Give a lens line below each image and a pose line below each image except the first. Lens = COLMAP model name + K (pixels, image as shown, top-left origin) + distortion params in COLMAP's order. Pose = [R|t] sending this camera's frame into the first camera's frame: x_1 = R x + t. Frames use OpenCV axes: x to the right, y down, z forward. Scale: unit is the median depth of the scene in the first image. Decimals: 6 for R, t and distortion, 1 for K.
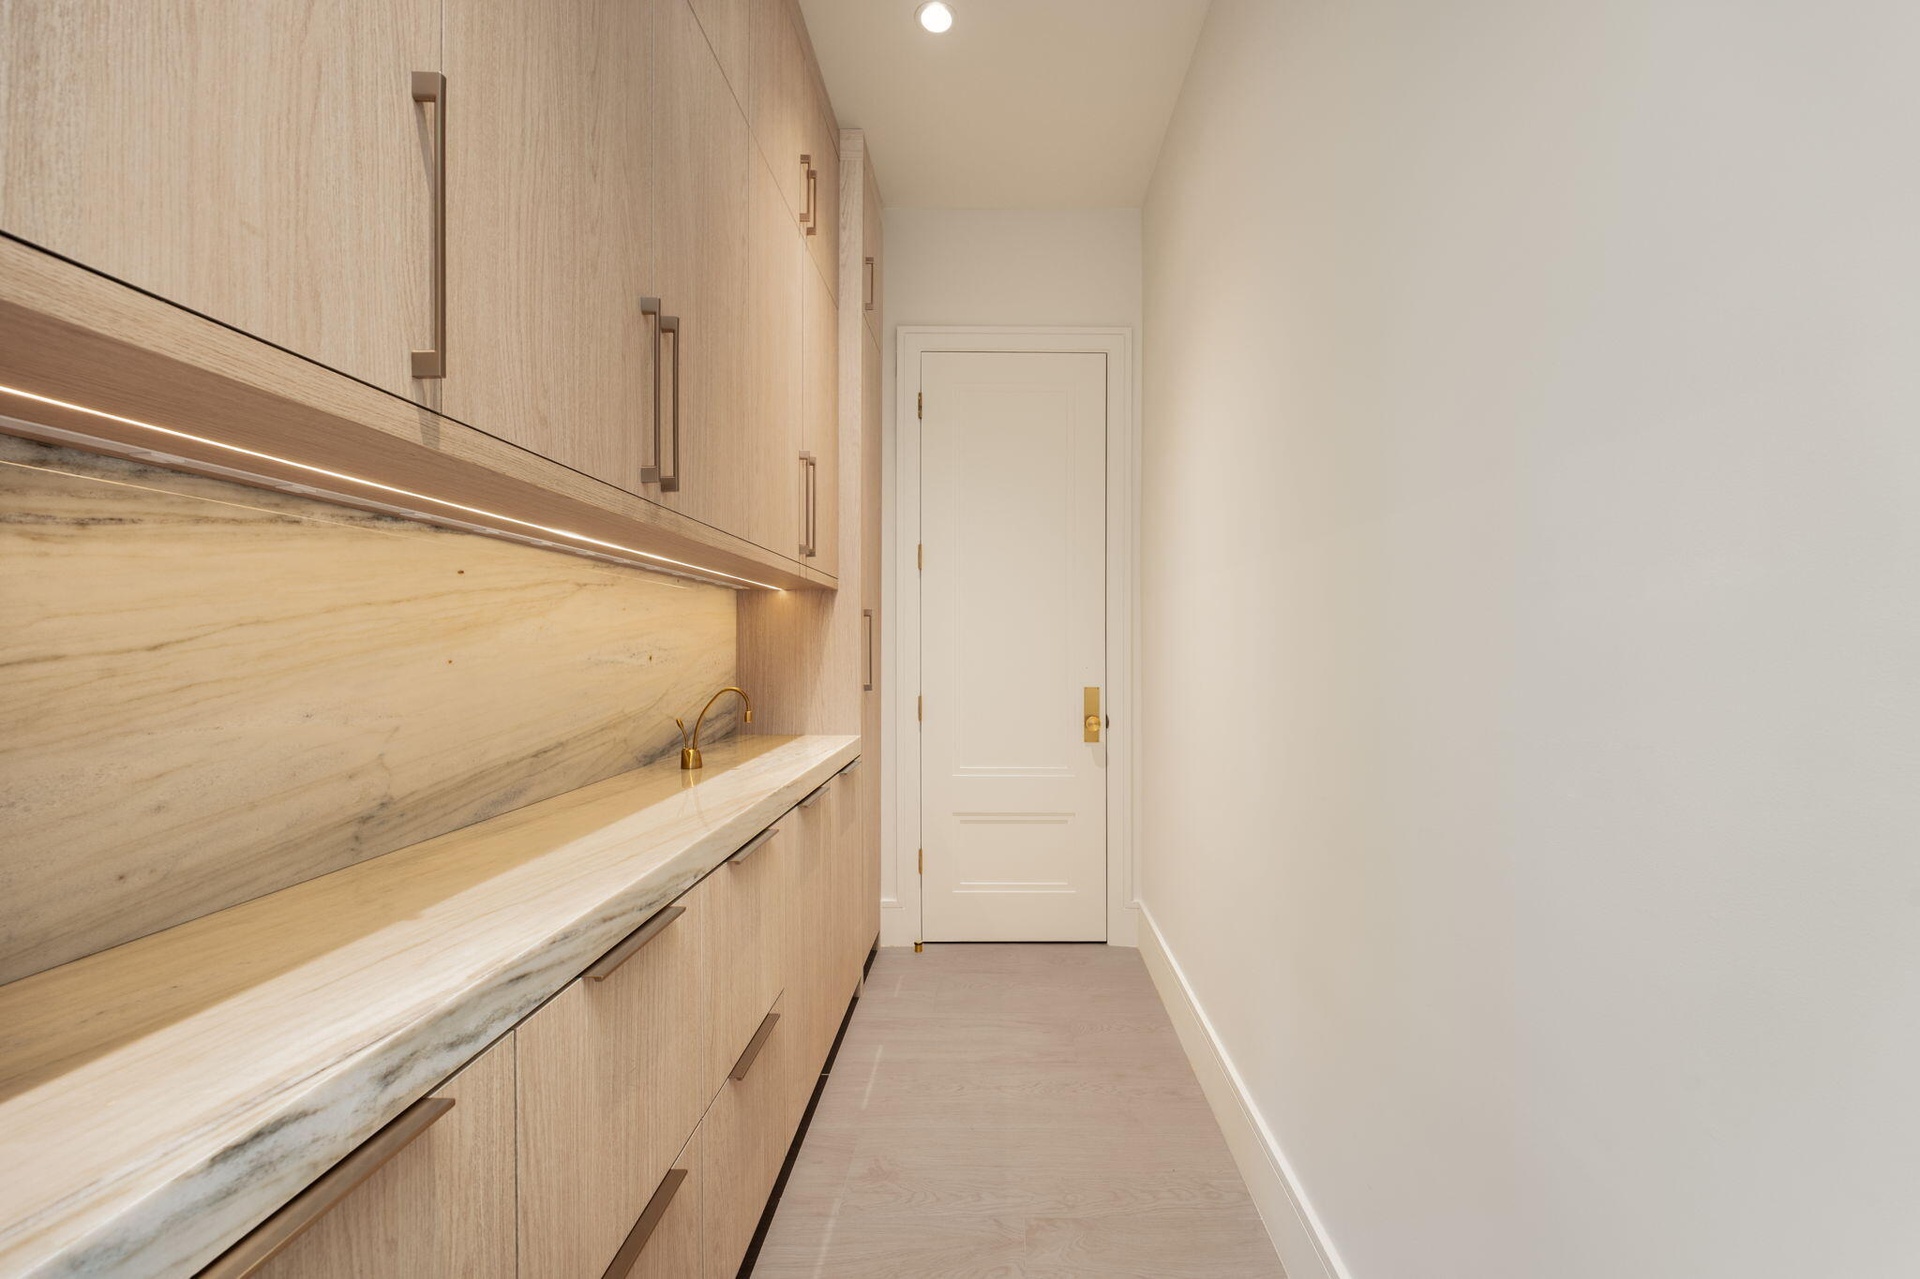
lens RADIAL K [[741.8, 0, 979.0], [0, 741.8, 639.0], [0, 0, 1]] dist [-0.000617, 0.000029]
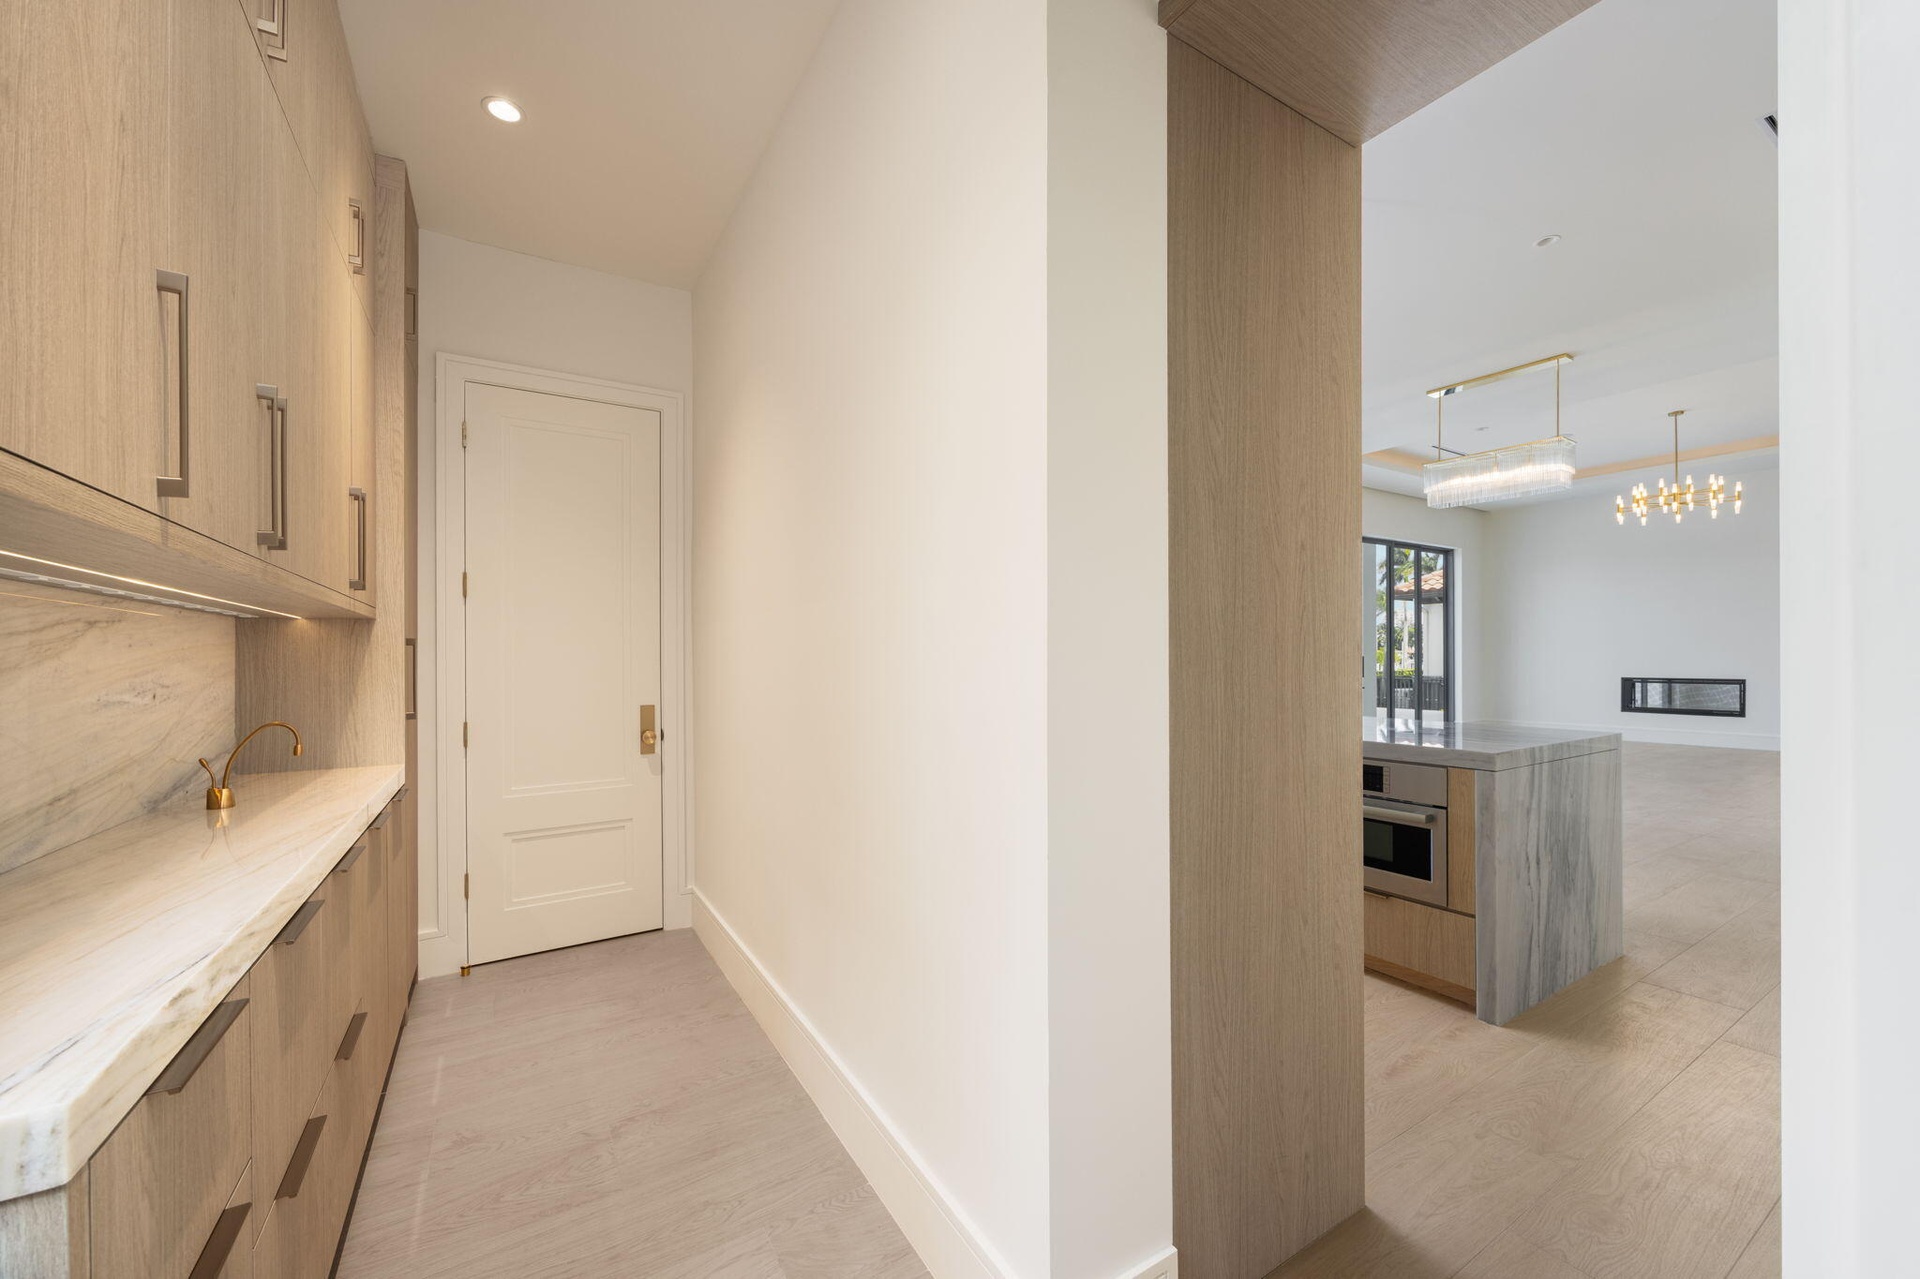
lens RADIAL K [[741.8, 0, 979.0], [0, 741.8, 639.0], [0, 0, 1]] dist [-0.000617, 0.000029]
pose [[0.826282, 0.000204, 0.563257, -0.098099], [0.009991, 0.999837, -0.015019, -0.019921], [-0.563168, 0.018037, 0.826145, -0.319016]]
